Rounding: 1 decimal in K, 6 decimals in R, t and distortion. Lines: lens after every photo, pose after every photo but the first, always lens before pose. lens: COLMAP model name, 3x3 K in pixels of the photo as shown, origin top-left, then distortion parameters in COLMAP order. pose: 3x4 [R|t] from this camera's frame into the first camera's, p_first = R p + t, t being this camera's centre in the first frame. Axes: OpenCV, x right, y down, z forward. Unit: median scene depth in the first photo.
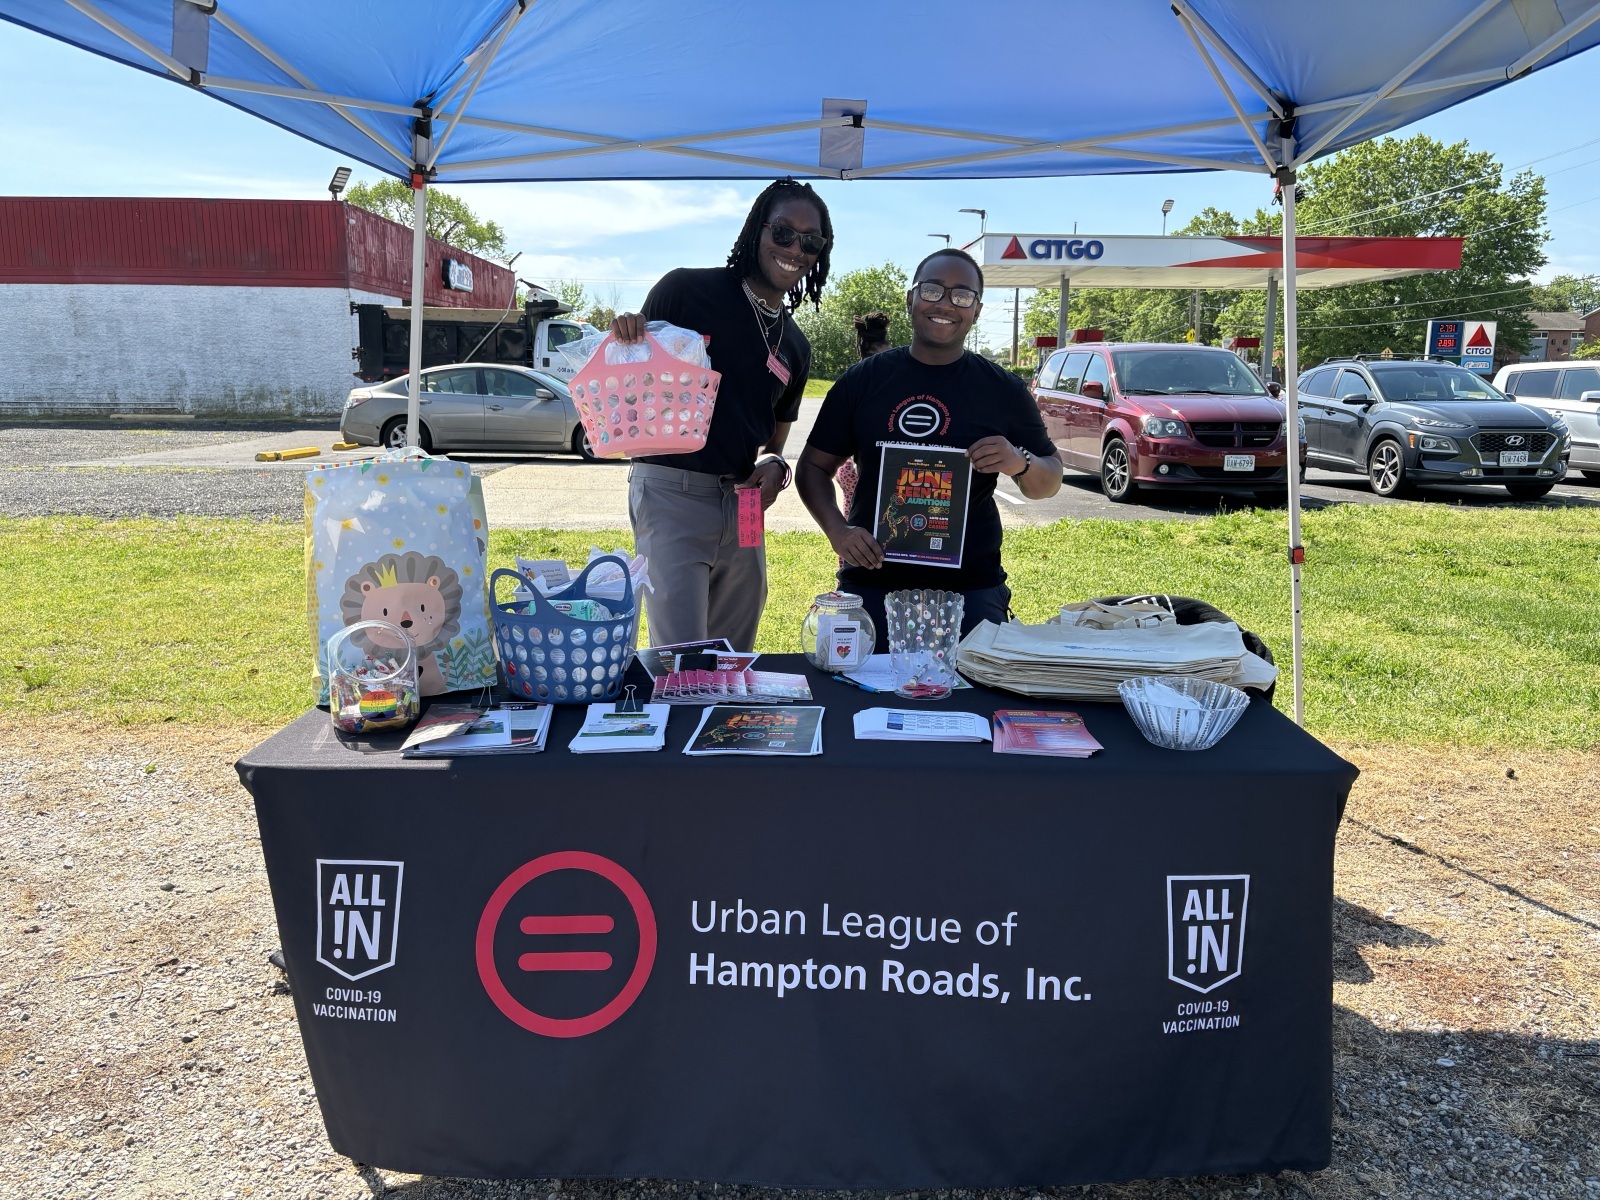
lens RADIAL K [[1185.5, 0, 800.0], [0, 1185.5, 600.0], [0, 0, 1]] dist [0.041653, -0.061670]
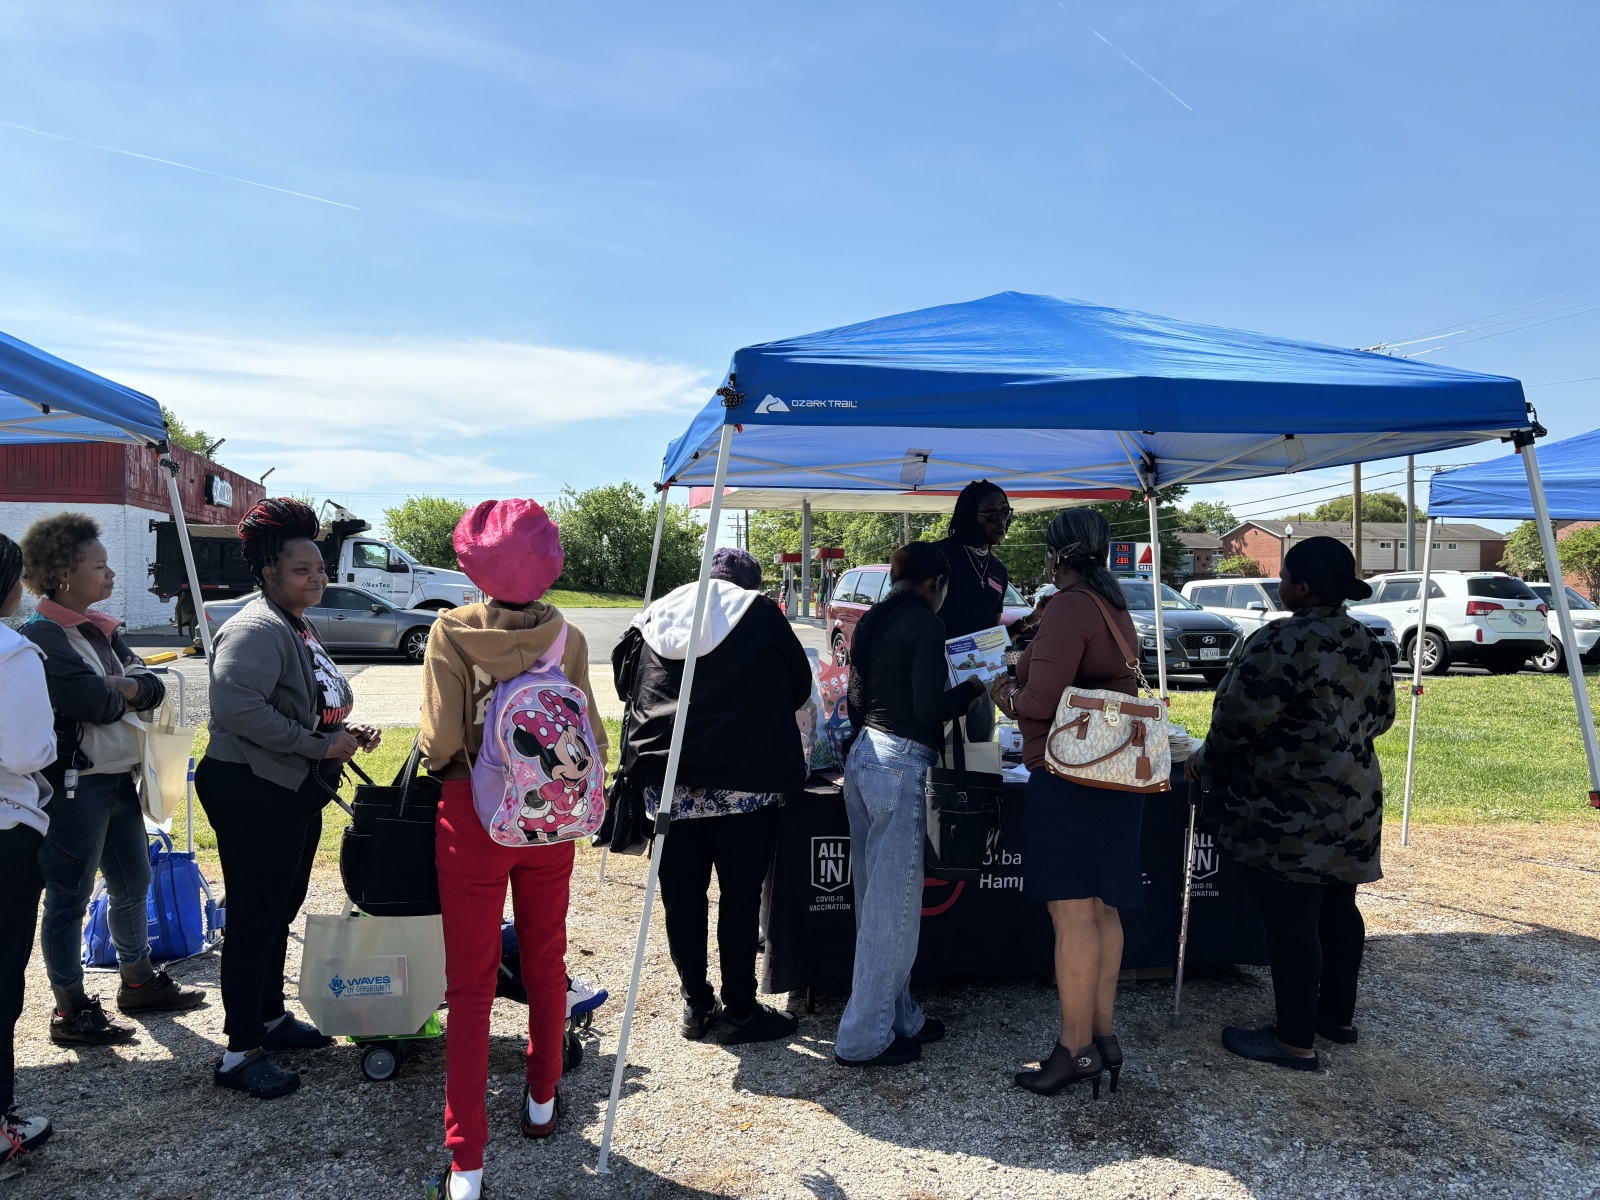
lens RADIAL K [[1205.7, 0, 800.0], [0, 1205.7, 600.0], [0, 0, 1]] dist [0.000220, 0.000069]
pose [[0.972179, -0.003819, 0.234208, -0.062934], [0.044664, 0.984545, -0.169342, 0.011684], [-0.229942, 0.175092, 0.957324, -0.073494]]
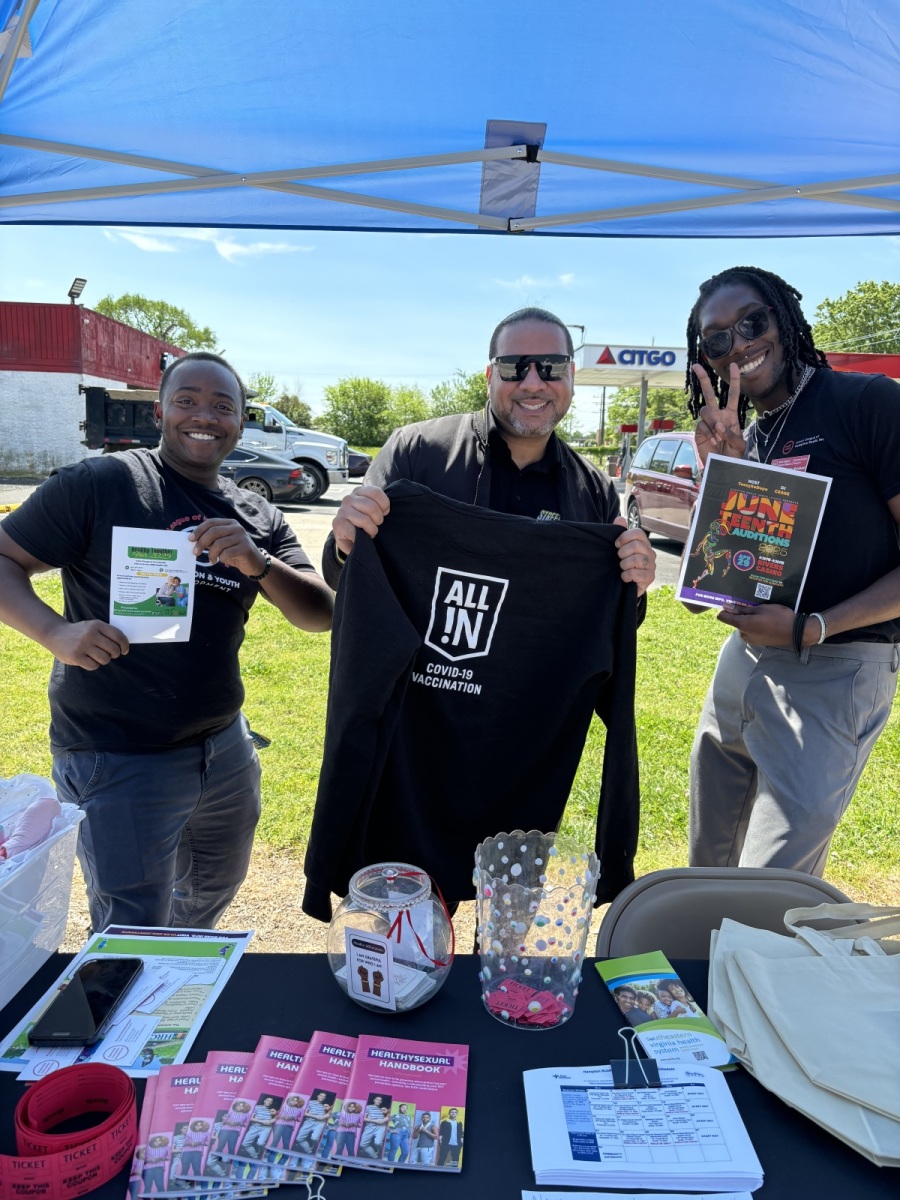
lens RADIAL K [[889.1, 0, 450.0], [0, 889.1, 600.0], [0, 0, 1]] dist [0.041653, -0.061670]
pose [[0.999659, 0.019746, 0.017059, -0.000981], [-0.019434, 0.999645, -0.018241, -0.012015], [-0.017413, 0.017903, 0.999688, 0.049127]]
